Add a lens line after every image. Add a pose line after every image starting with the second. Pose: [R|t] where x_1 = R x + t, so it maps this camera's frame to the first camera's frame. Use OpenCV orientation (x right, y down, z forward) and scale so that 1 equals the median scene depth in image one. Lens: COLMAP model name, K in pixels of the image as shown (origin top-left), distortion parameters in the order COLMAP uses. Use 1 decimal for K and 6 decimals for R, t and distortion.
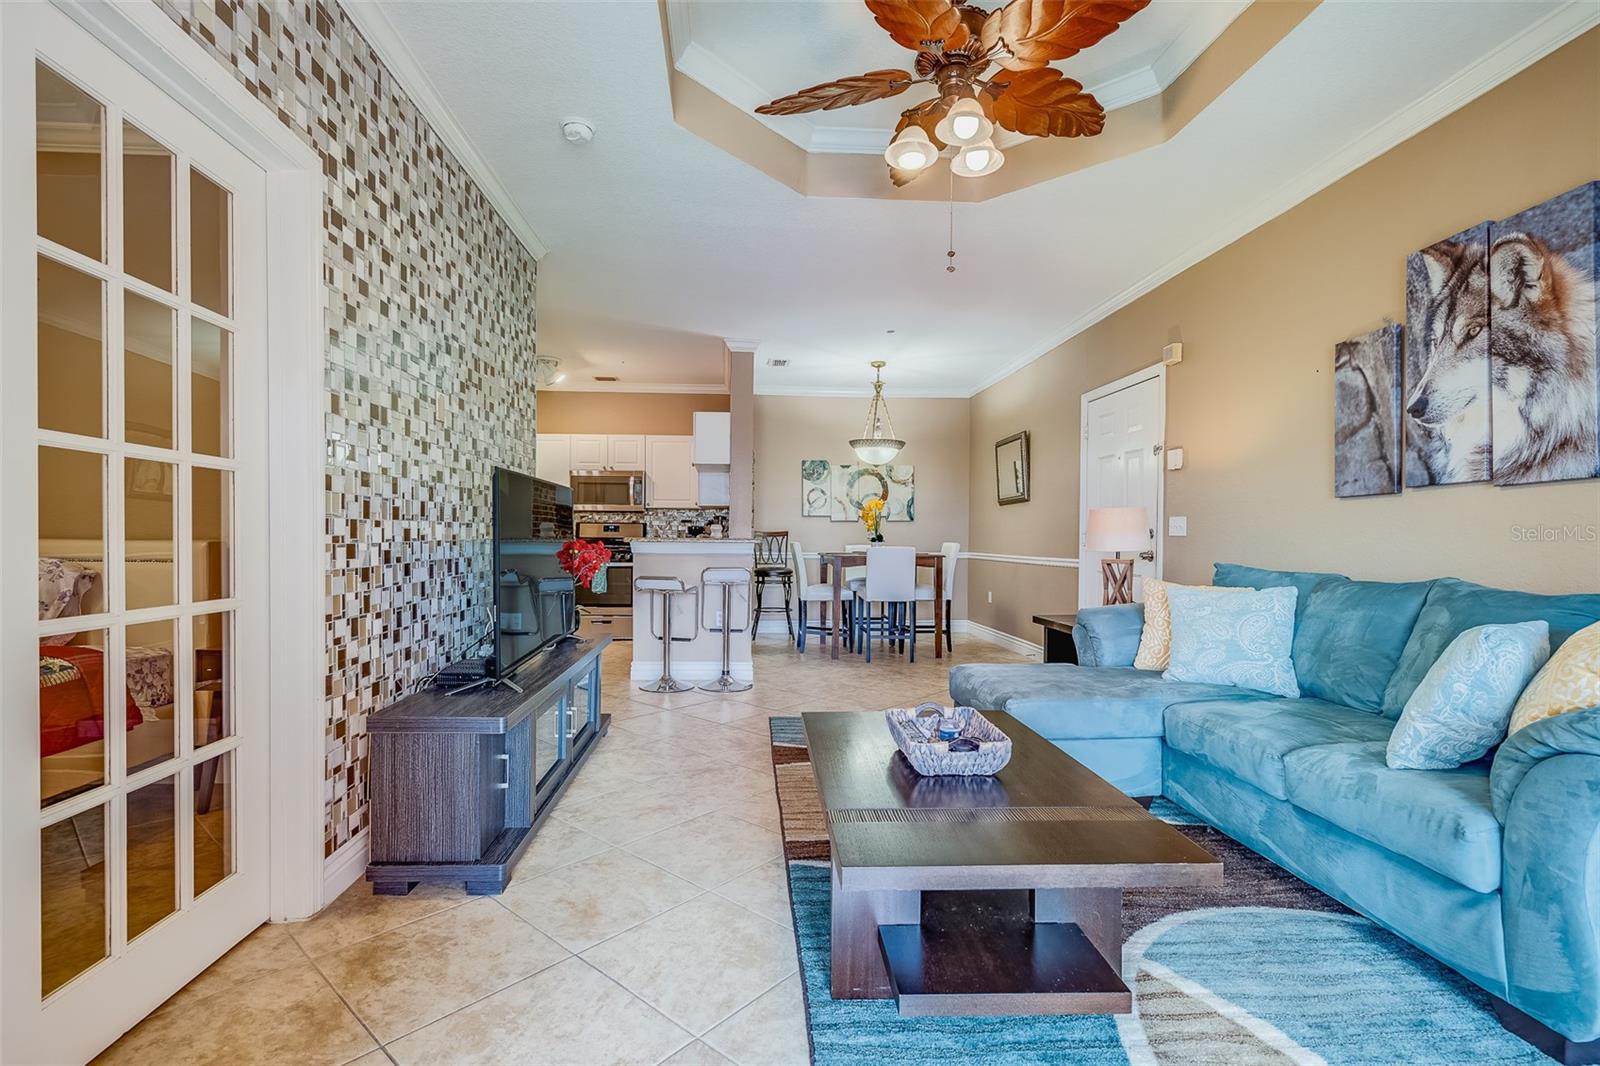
lens RADIAL K [[733.0, 0, 778.3], [0, 733.0, 541.5], [0, 0, 1]] dist [0.013781, 0.000188]
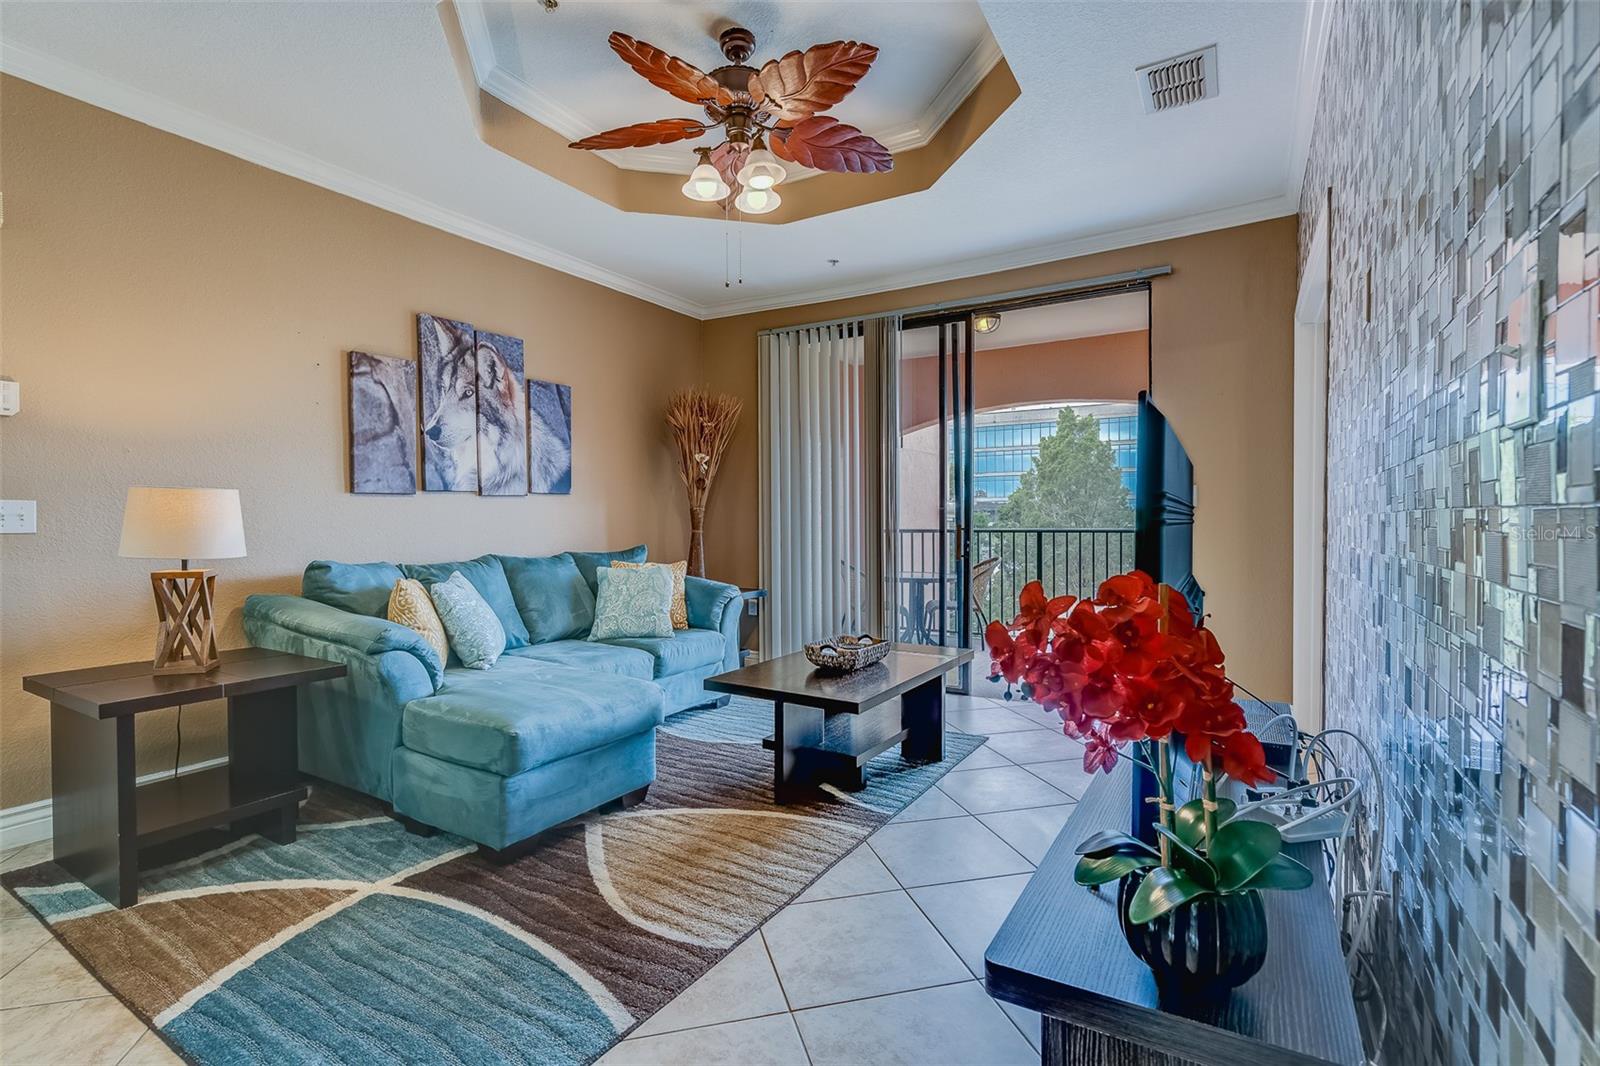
lens RADIAL K [[741.2, 0, 790.3], [0, 741.2, 529.2], [0, 0, 1]] dist [-0.004674, -0.000114]
pose [[-0.821163, -0.008201, 0.570635, -0.410605], [0.005840, 0.999724, 0.022772, -0.029324], [-0.570665, 0.022032, -0.820888, 1.622470]]
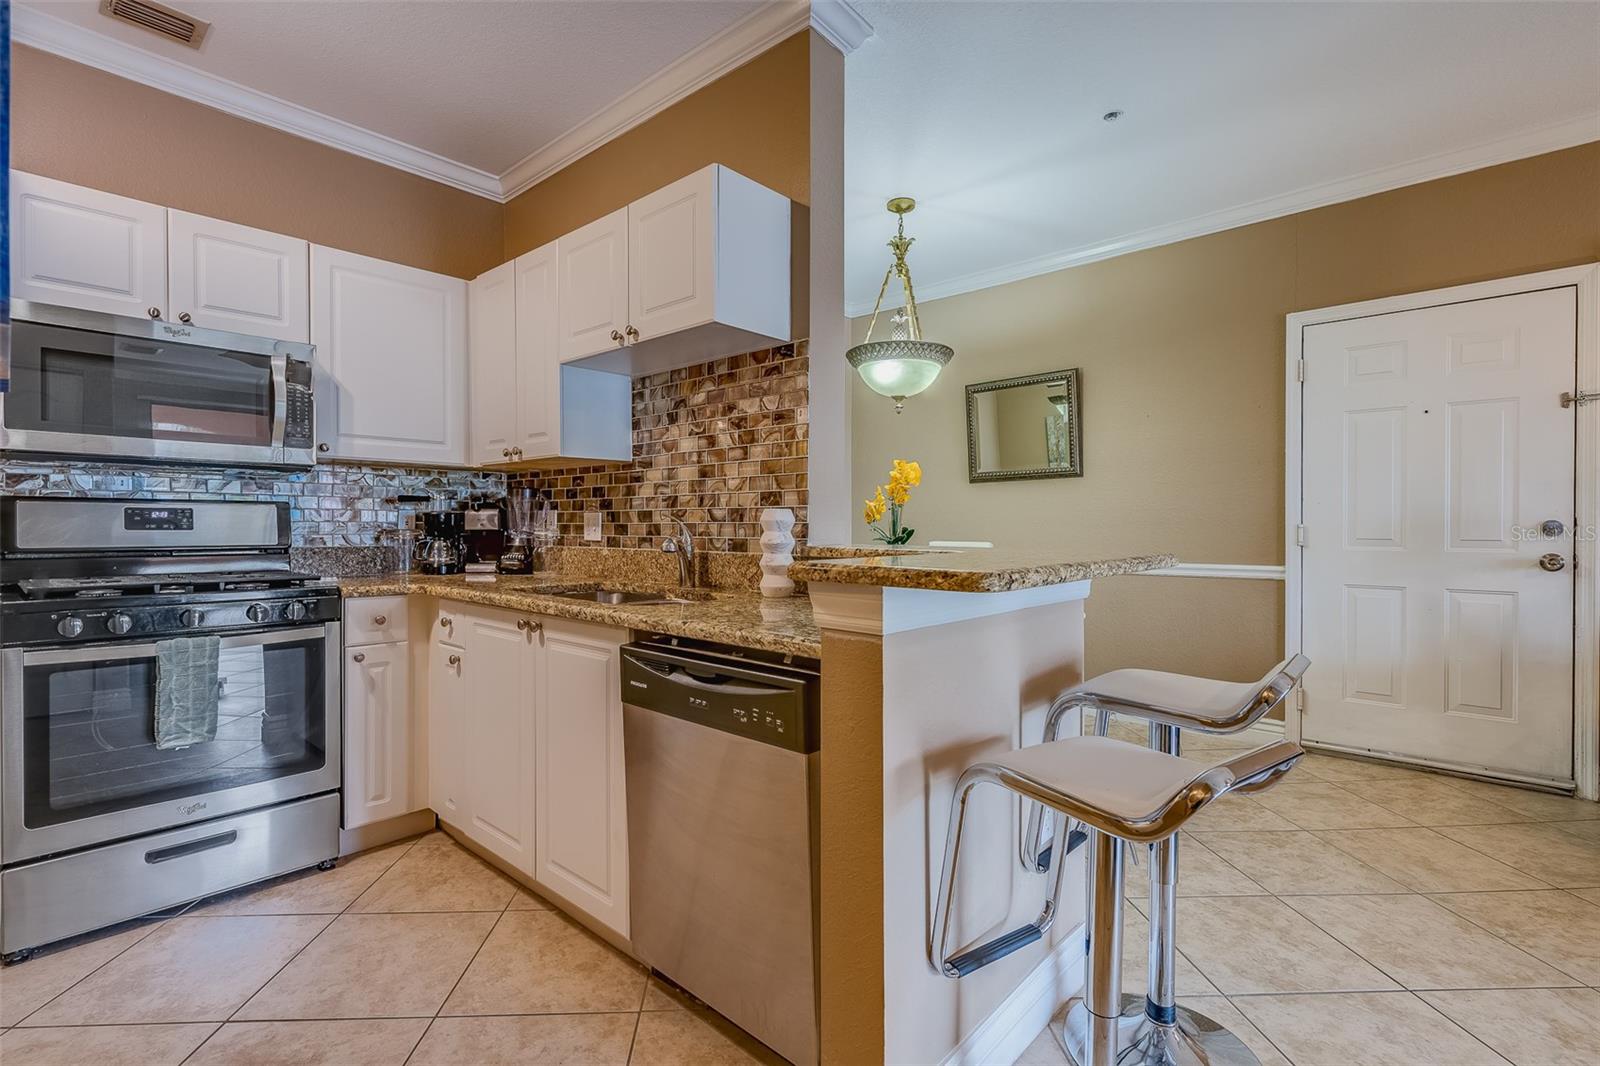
lens RADIAL K [[741.2, 0, 790.3], [0, 741.2, 529.2], [0, 0, 1]] dist [-0.004674, -0.000114]
pose [[0.717157, -0.010928, 0.696826, -0.663722], [0.010160, 0.999935, 0.005224, -0.031012], [-0.696838, 0.003333, 0.717221, 1.542172]]
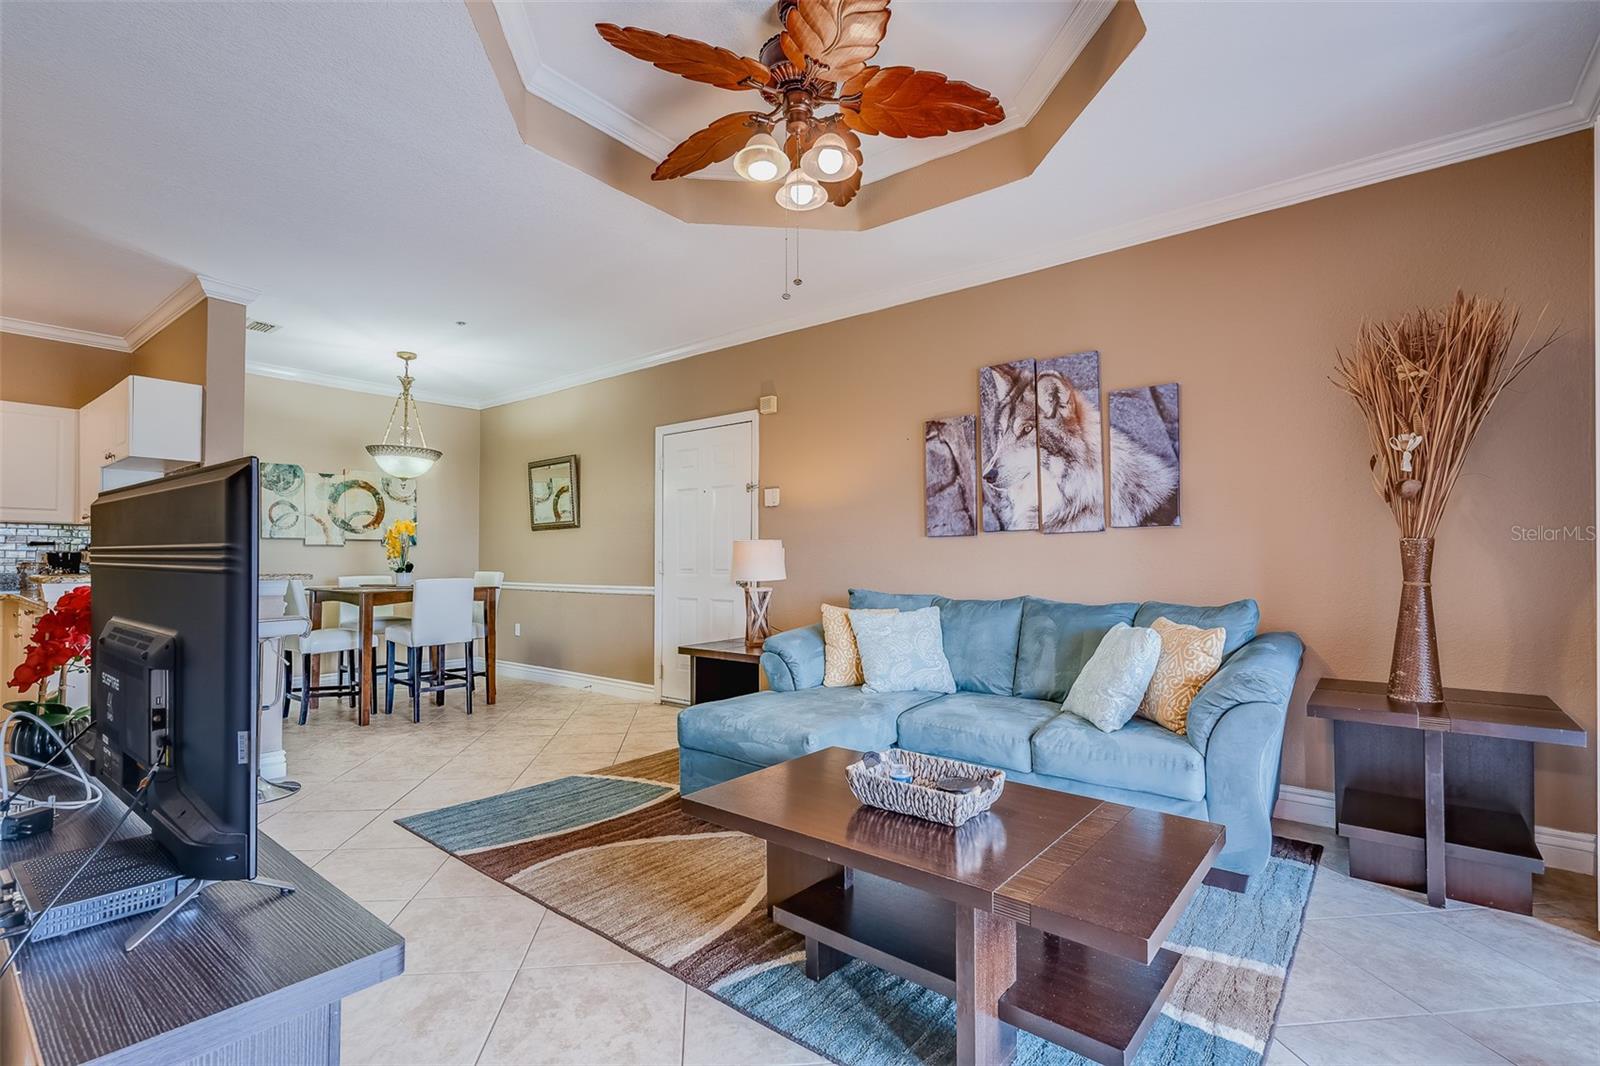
lens RADIAL K [[738.5, 0, 783.4], [0, 738.5, 544.6], [0, 0, 1]] dist [-0.000442, 0.001414]
pose [[0.676699, 0.007496, 0.736222, -0.420320], [0.010046, 0.999761, -0.019413, -0.023690], [-0.736192, 0.020533, 0.676462, 0.313168]]
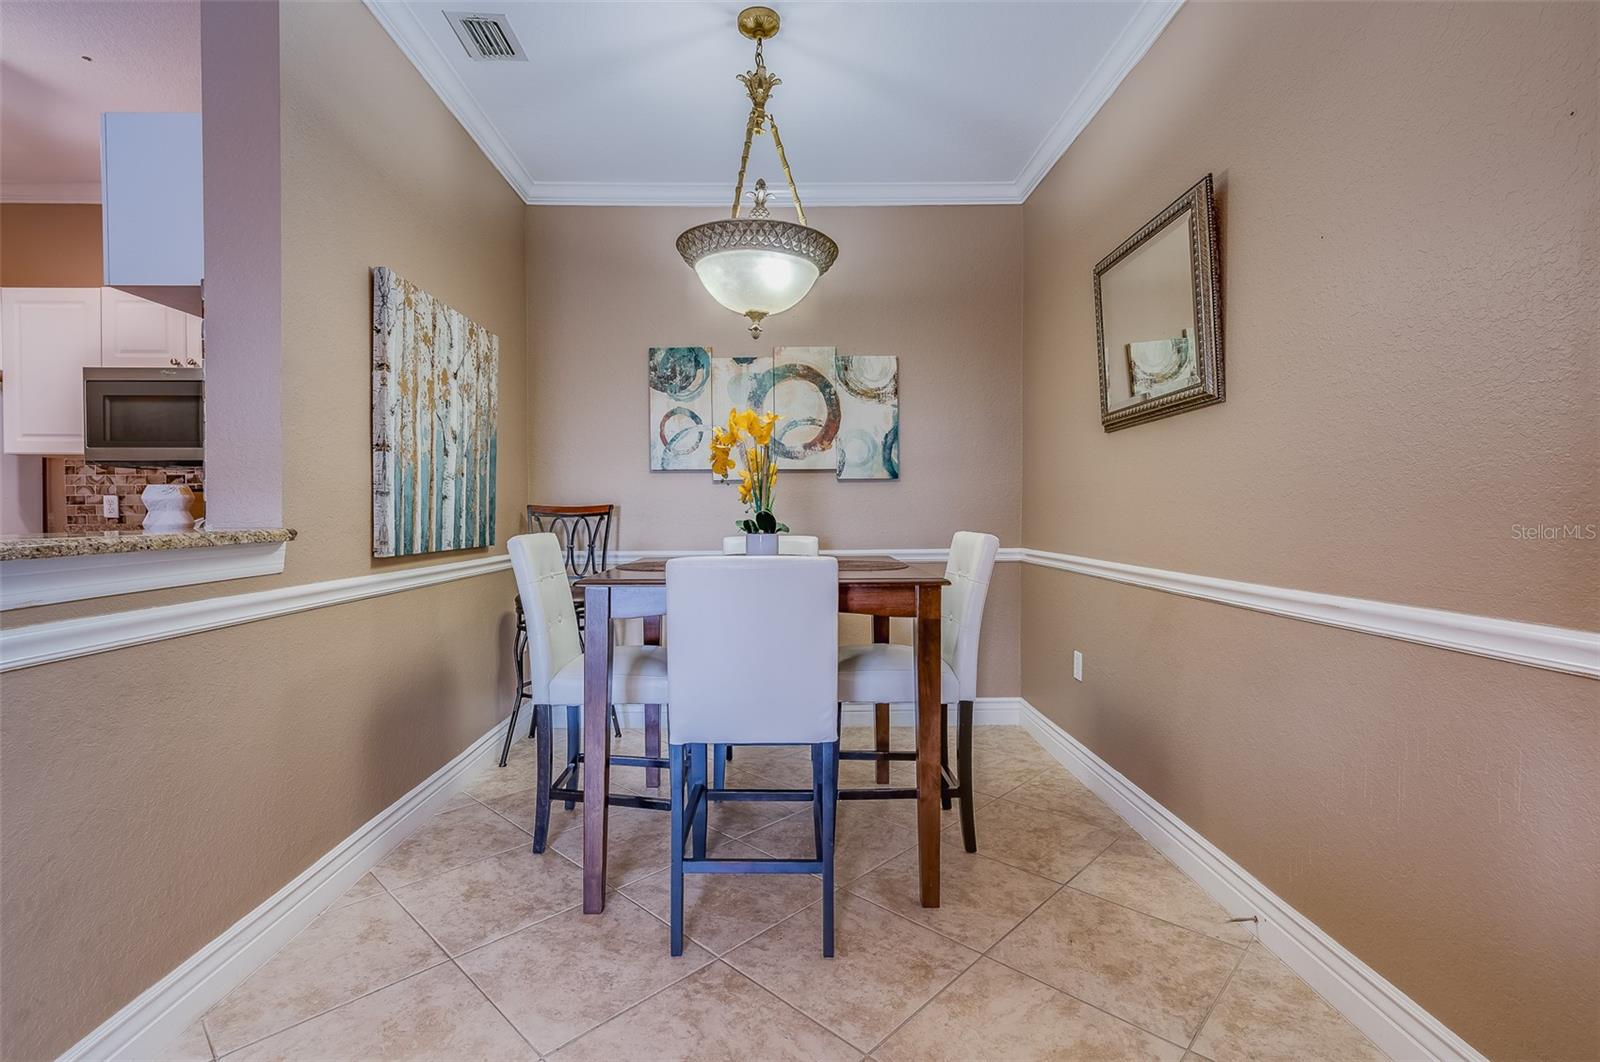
lens RADIAL K [[732.0, 0, 786.4], [0, 732.0, 522.3], [0, 0, 1]] dist [-0.001105, 0.000425]
pose [[0.998532, -0.006560, -0.053771, 0.379519], [0.007164, 0.999913, 0.011046, -0.019452], [0.053694, -0.011415, 0.998492, 1.482609]]
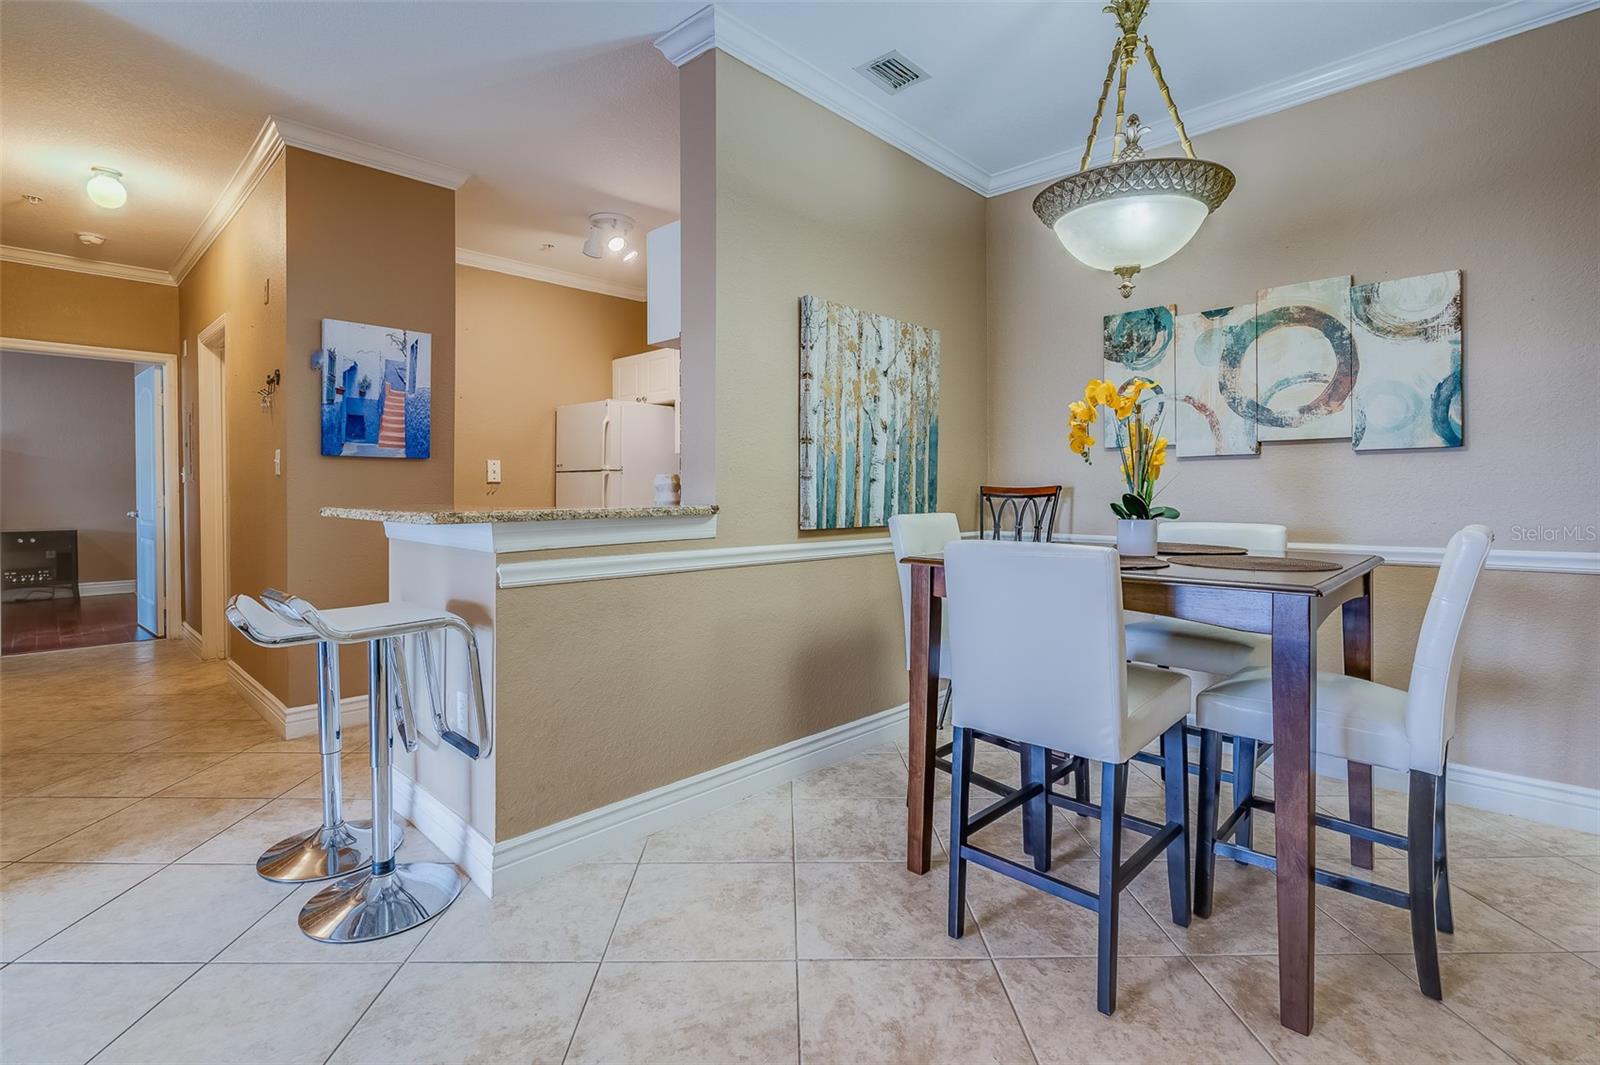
lens RADIAL K [[748.5, 0, 800.1], [0, 748.5, 495.5], [0, 0, 1]] dist [-0.000850, 0.001241]
pose [[0.673782, -0.001556, -0.738928, 0.624218], [0.000591, 0.999999, -0.001567, -0.019890], [0.738930, 0.000619, 0.673782, 1.565642]]
